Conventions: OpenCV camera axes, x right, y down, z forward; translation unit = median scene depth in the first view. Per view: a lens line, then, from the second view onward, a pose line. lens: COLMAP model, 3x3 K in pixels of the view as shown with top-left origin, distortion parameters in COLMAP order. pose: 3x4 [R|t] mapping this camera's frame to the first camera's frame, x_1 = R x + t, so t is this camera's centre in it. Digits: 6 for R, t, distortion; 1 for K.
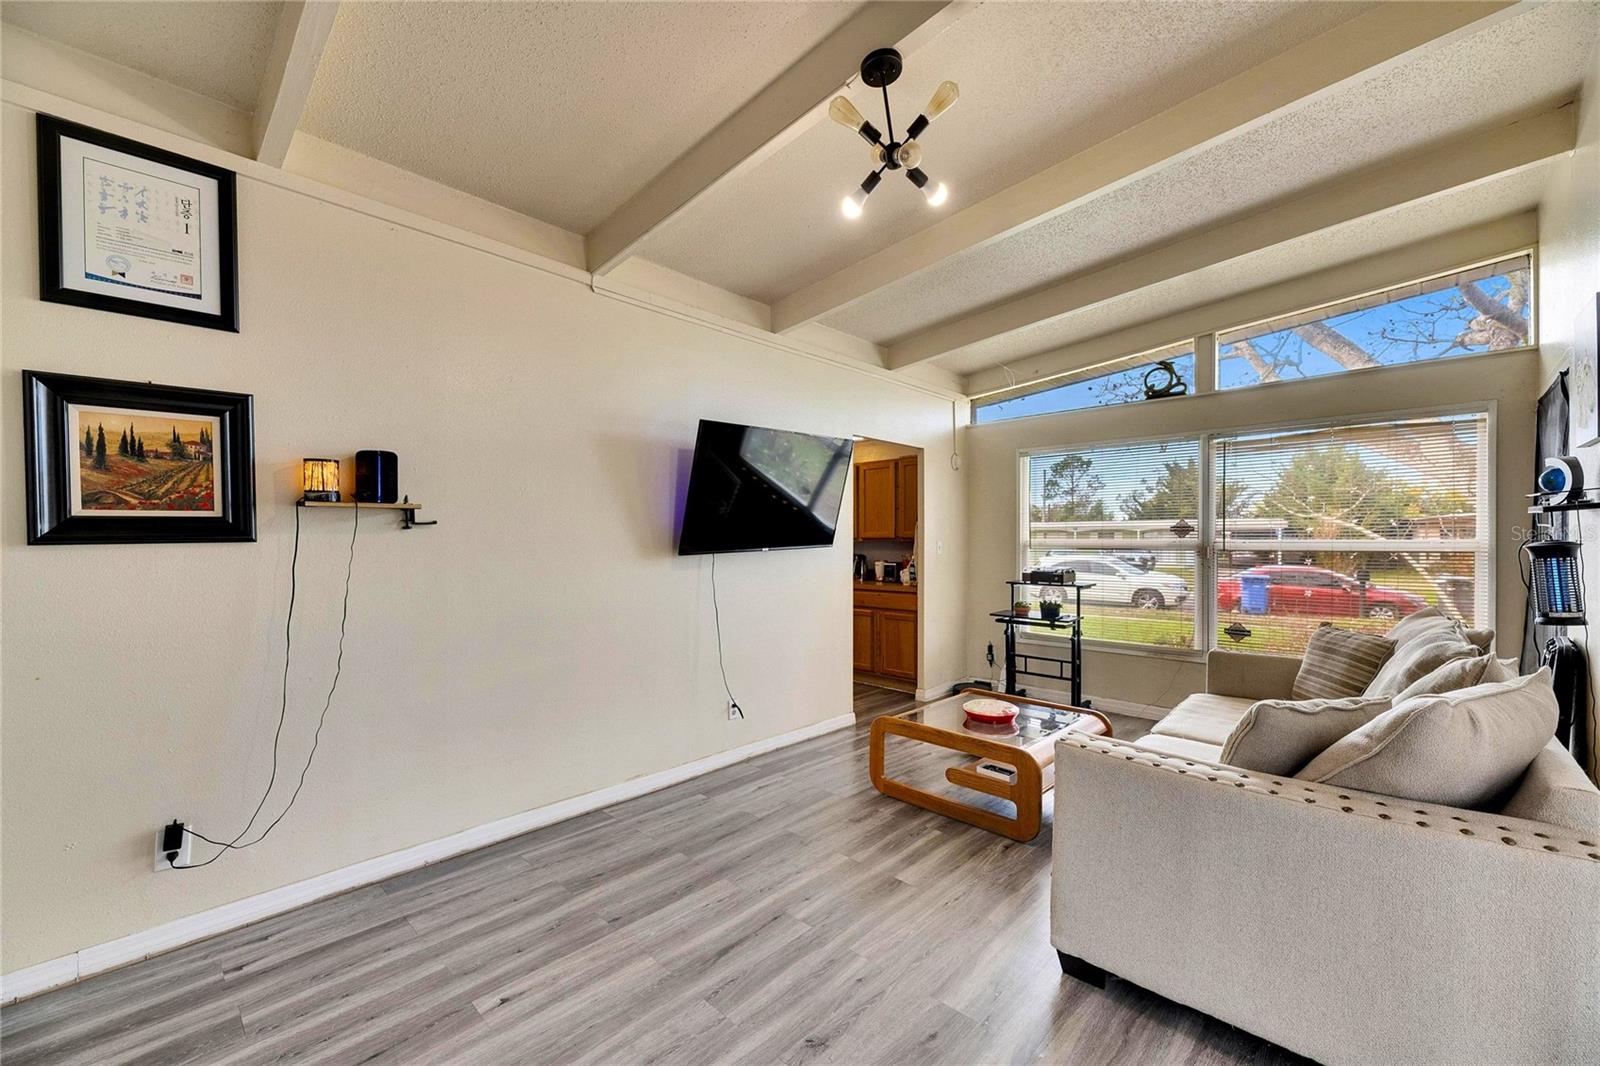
lens RADIAL K [[645.6, 0, 807.0], [0, 645.6, 543.1], [0, 0, 1]] dist [0.011433, -0.005574]
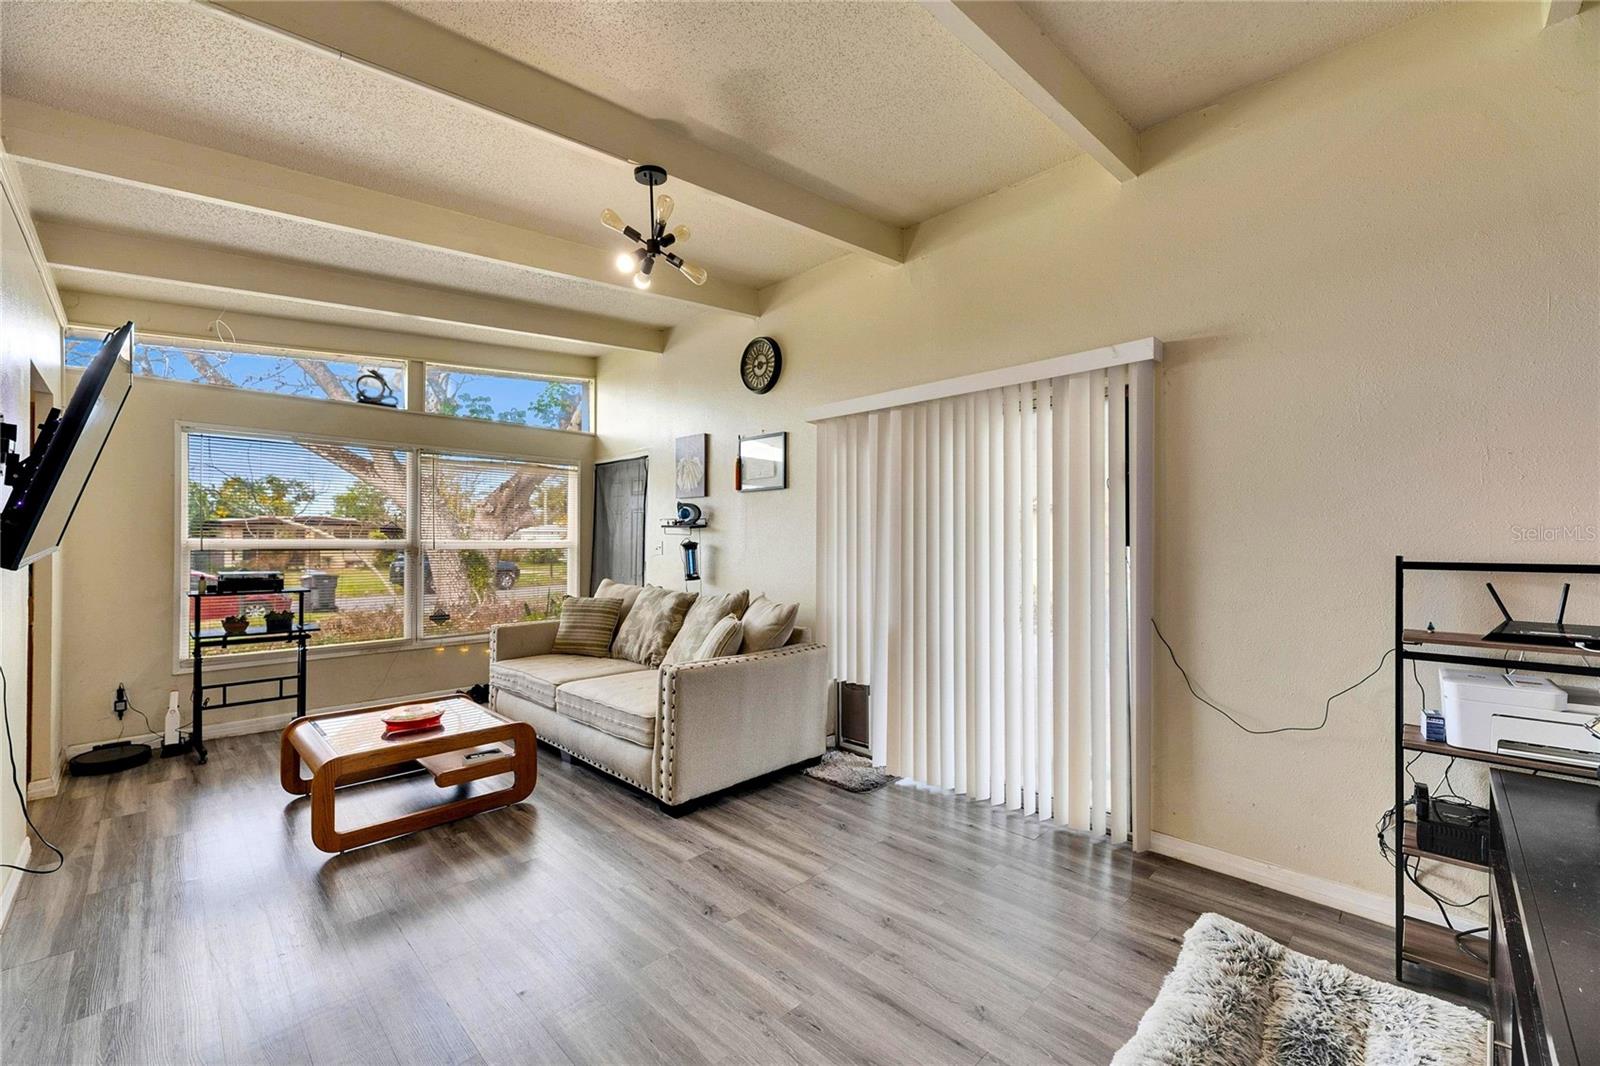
lens RADIAL K [[645.6, 0, 807.0], [0, 645.6, 543.1], [0, 0, 1]] dist [0.011433, -0.005574]
pose [[0.022907, -0.001169, 0.999737, -0.510041], [0.003570, 0.999993, 0.001088, 0.000444], [-0.999731, 0.003544, 0.022911, 0.290032]]
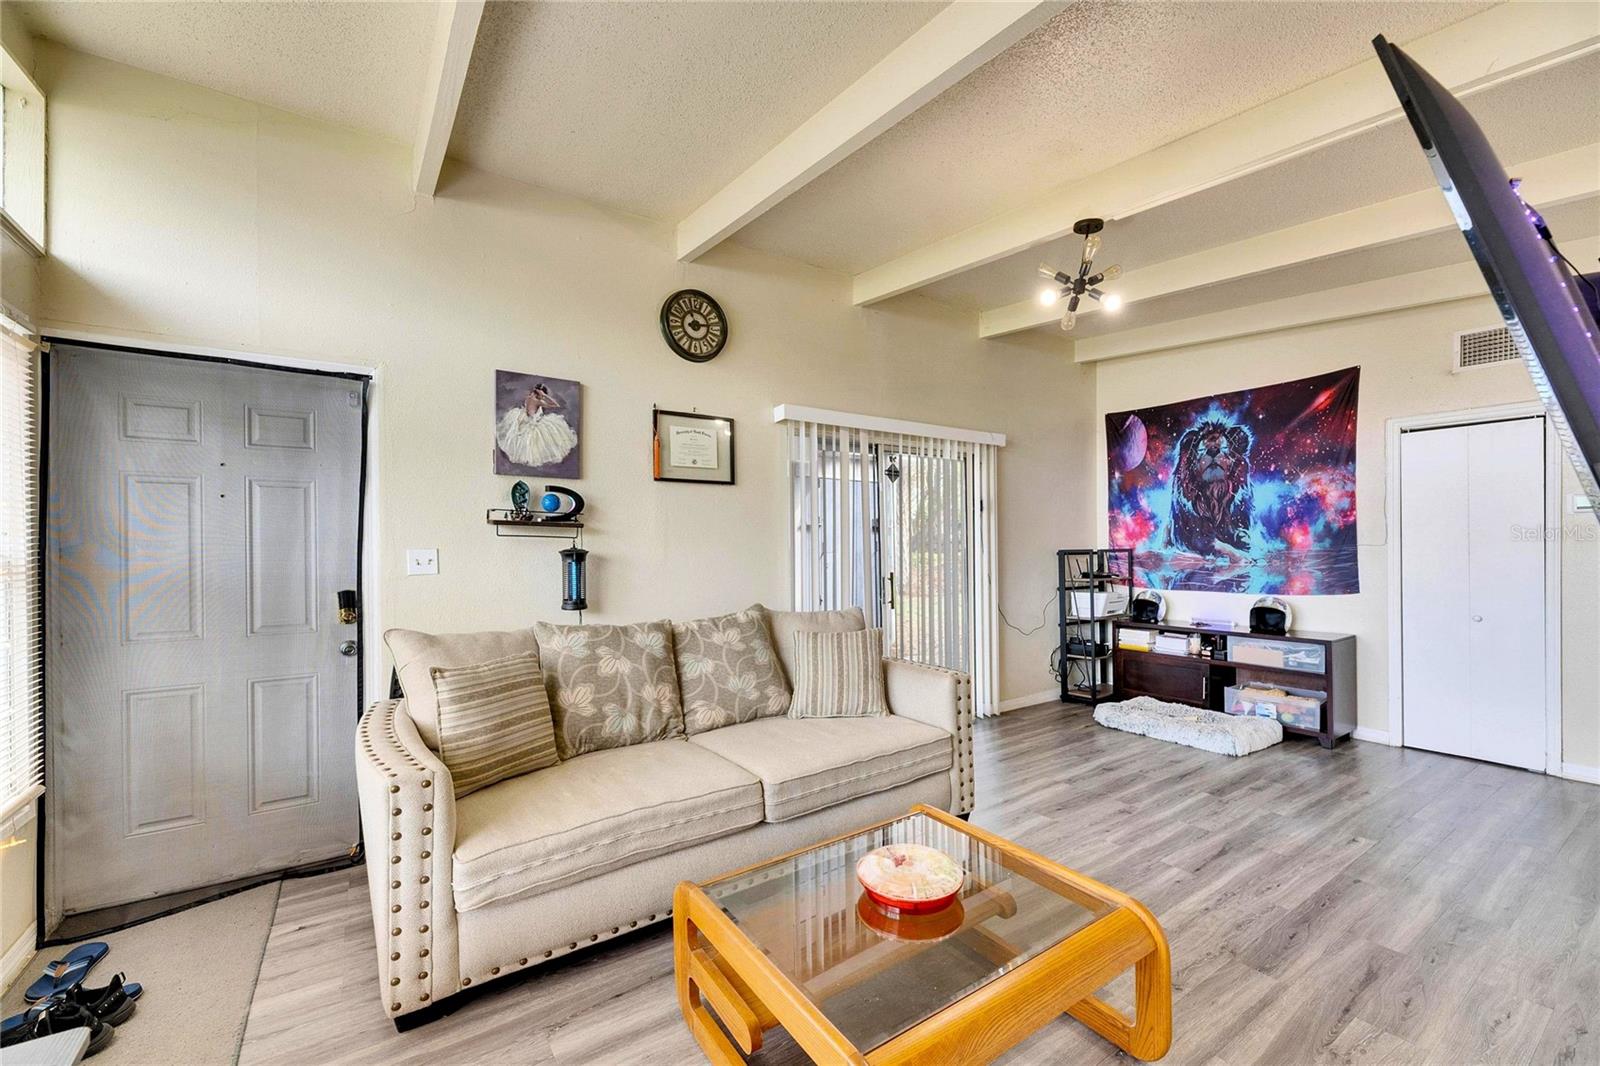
lens RADIAL K [[645.6, 0, 807.0], [0, 645.6, 543.1], [0, 0, 1]] dist [0.011433, -0.005574]
pose [[-0.977282, 0.003229, 0.211917, 0.196190], [0.004097, 0.999985, 0.003659, -0.006908], [-0.211902, 0.004444, -0.977281, 1.152851]]
